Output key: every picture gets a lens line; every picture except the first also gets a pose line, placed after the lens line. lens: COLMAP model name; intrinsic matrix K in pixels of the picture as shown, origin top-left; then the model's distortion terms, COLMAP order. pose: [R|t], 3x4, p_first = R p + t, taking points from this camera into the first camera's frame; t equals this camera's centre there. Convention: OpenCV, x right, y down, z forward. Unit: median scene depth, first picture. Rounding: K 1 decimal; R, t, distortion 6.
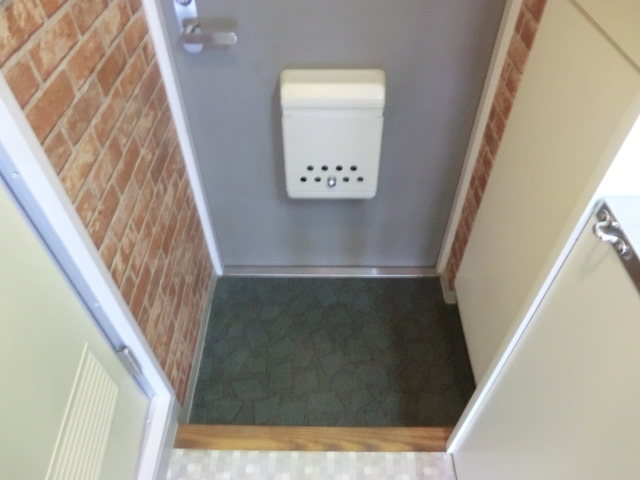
lens RADIAL K [[462.4, 0, 320.0], [0, 462.4, 240.0], [0, 0, 1]] dist [-0.104655, 0.103629]
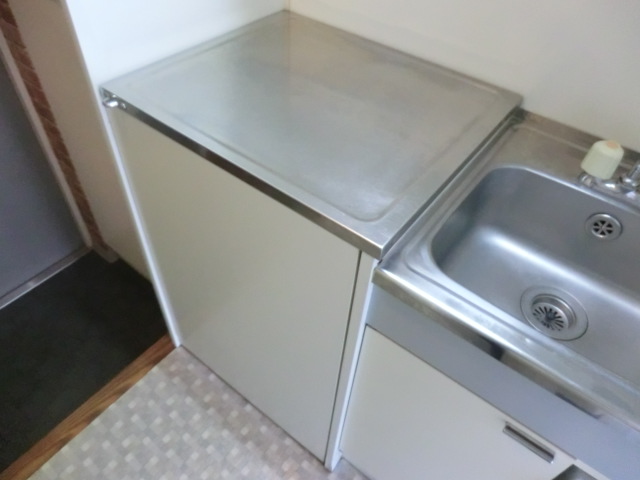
lens RADIAL K [[462.4, 0, 320.0], [0, 462.4, 240.0], [0, 0, 1]] dist [-0.104655, 0.103629]
pose [[0.600530, -0.552006, 0.578492, -0.036431], [0.545155, 0.811912, 0.208817, 0.186558], [-0.584952, 0.189967, 0.788507, -0.233404]]
